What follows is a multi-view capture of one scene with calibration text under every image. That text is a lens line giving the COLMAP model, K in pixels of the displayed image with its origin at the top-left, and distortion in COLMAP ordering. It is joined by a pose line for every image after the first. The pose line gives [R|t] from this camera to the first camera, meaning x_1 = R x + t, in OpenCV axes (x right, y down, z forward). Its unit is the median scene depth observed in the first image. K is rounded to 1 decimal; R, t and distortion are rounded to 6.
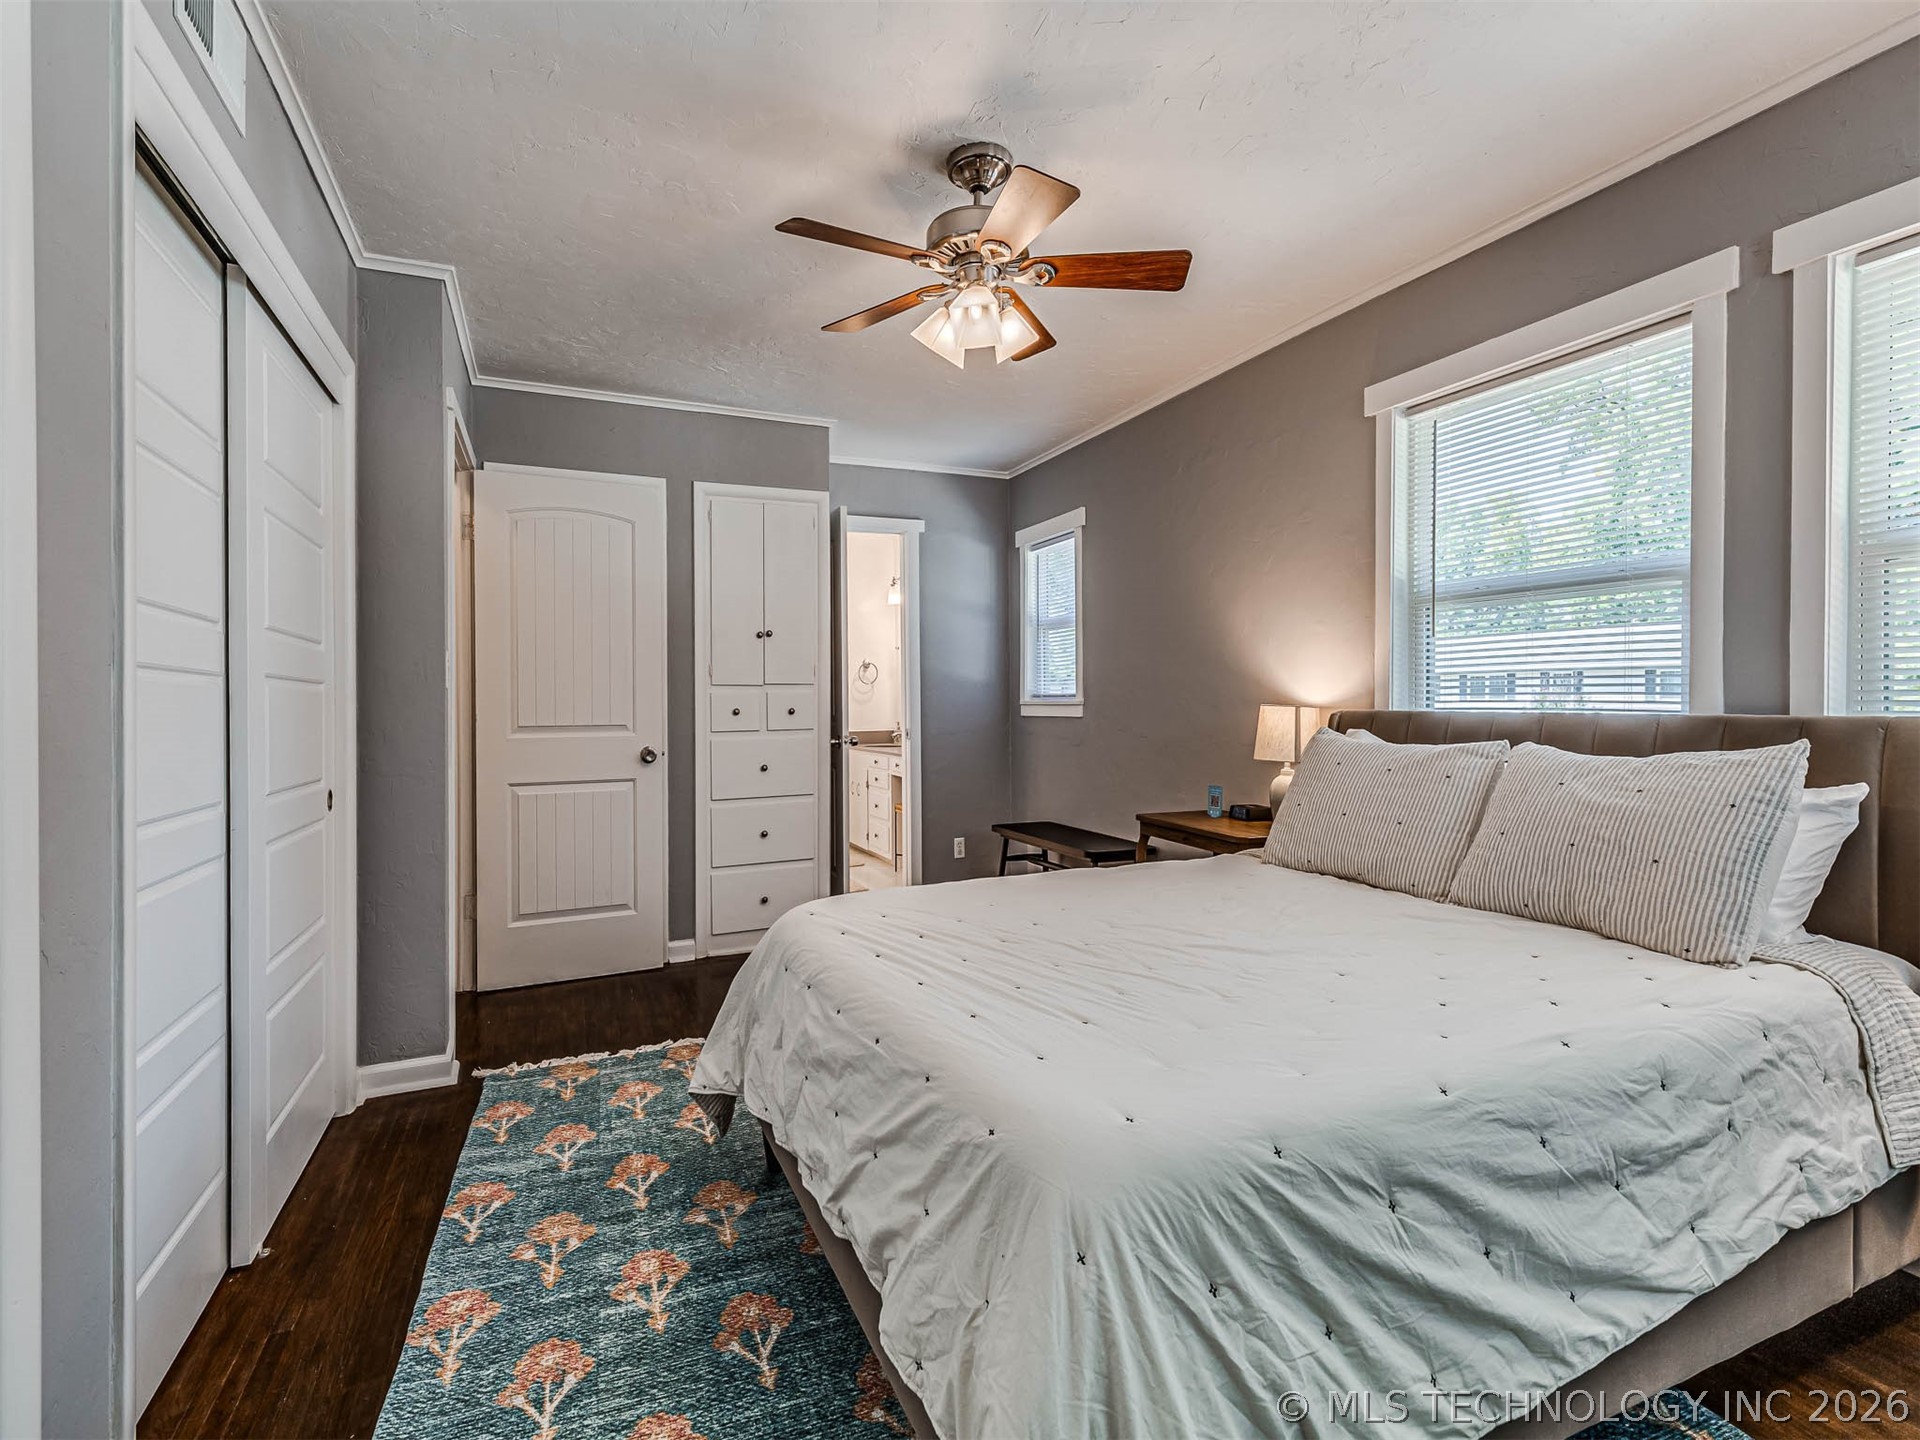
lens RADIAL K [[918.0, 0, 961.6], [0, 918.0, 711.2], [0, 0, 1]] dist [0.002973, 0.000198]
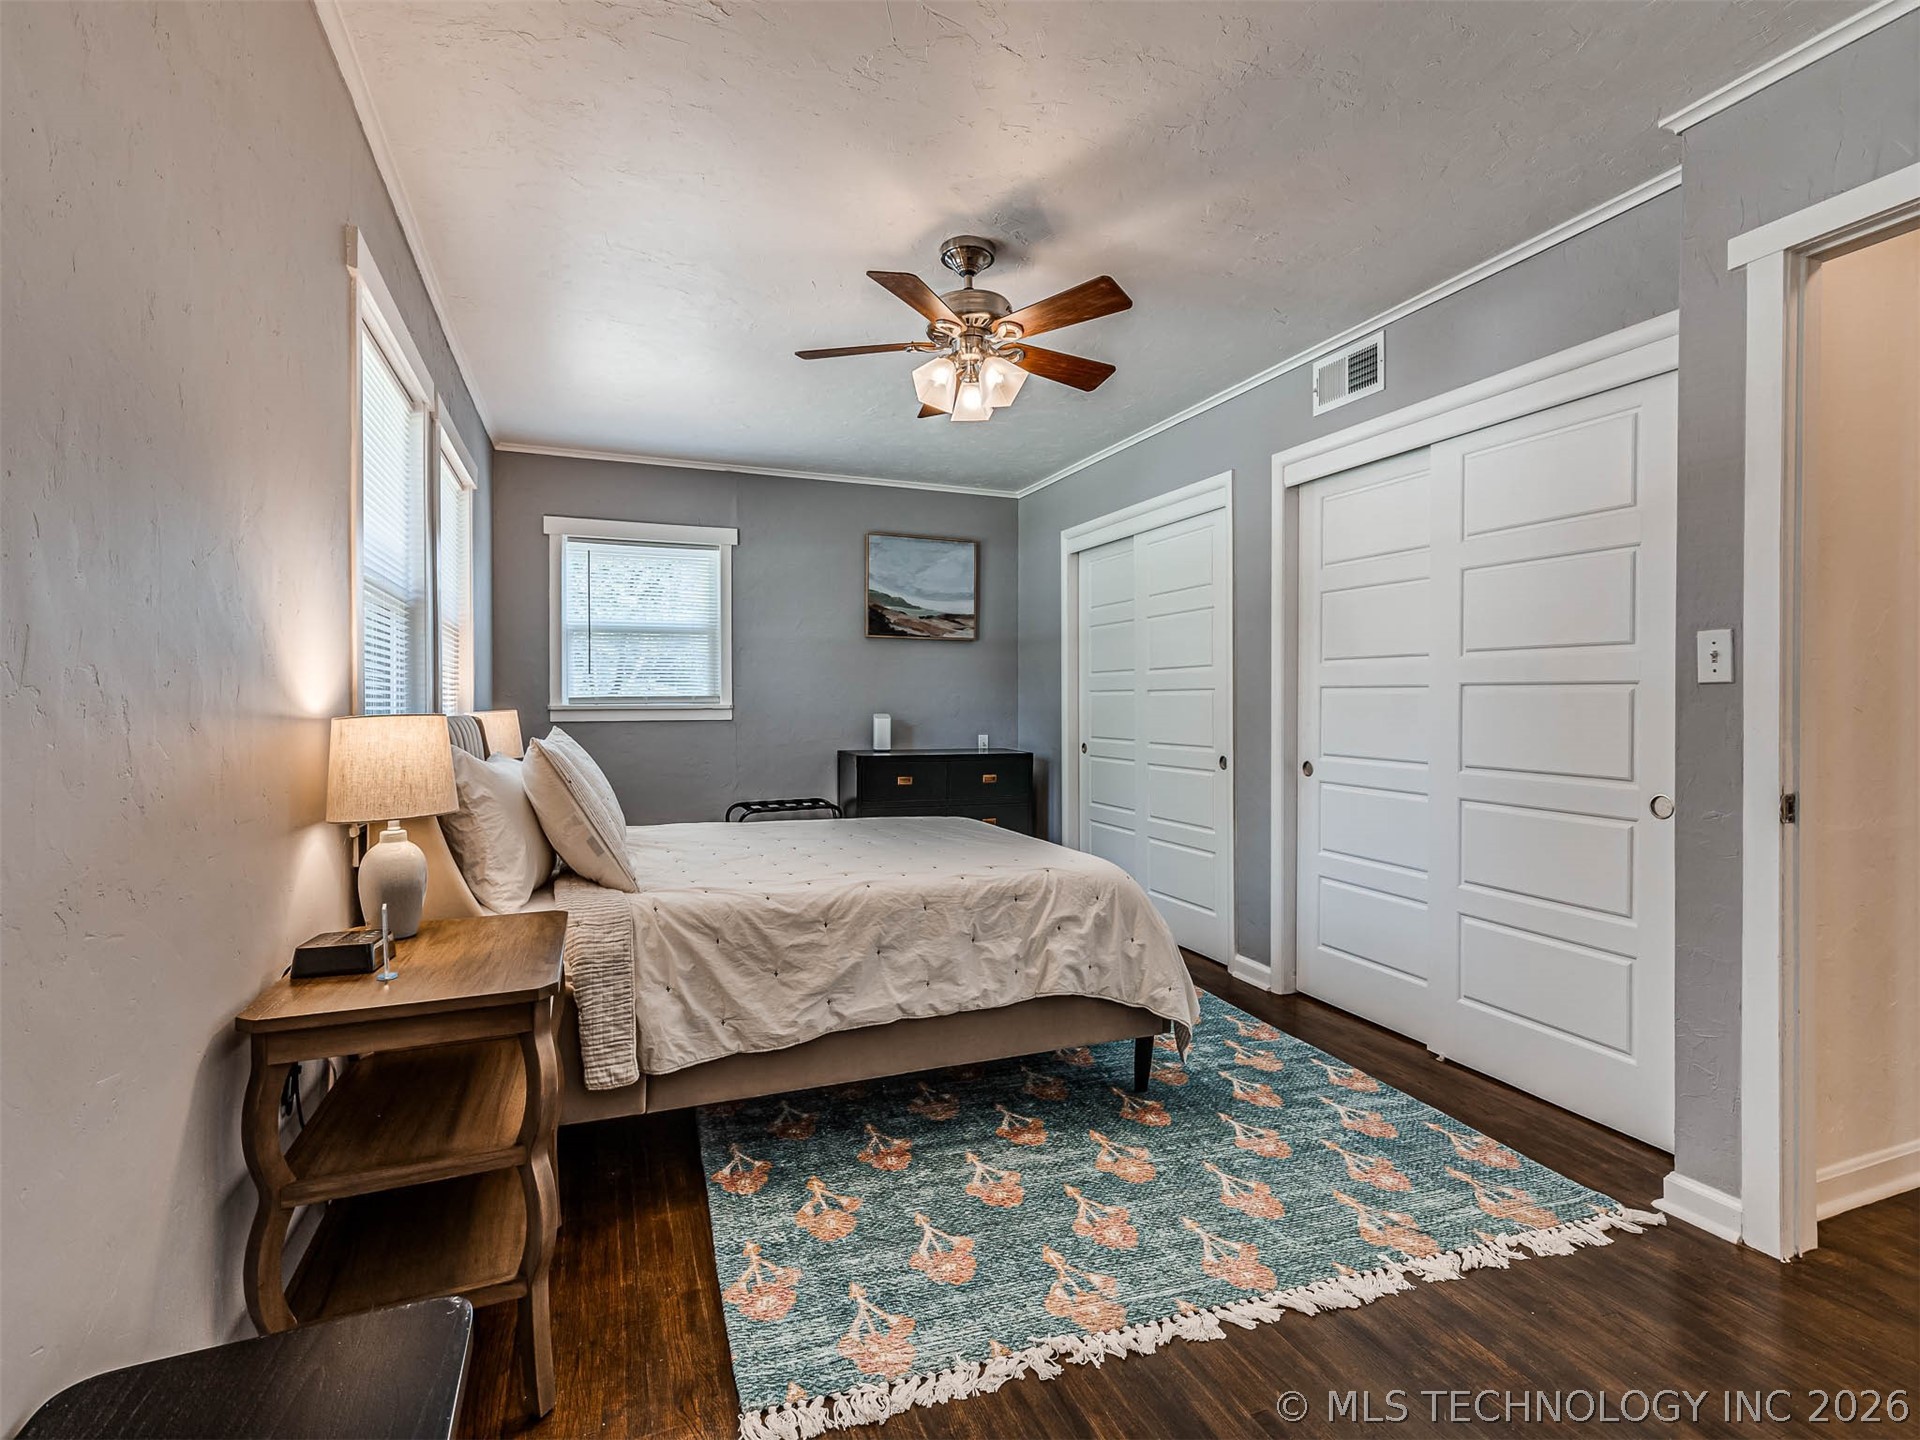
lens RADIAL K [[918.0, 0, 957.9], [0, 918.0, 709.9], [0, 0, 1]] dist [0.002973, 0.000198]
pose [[-0.999251, 0.005958, 0.038236, -0.011836], [0.006768, 0.999755, 0.021091, -0.028926], [-0.038101, 0.021334, -0.999046, 2.237781]]
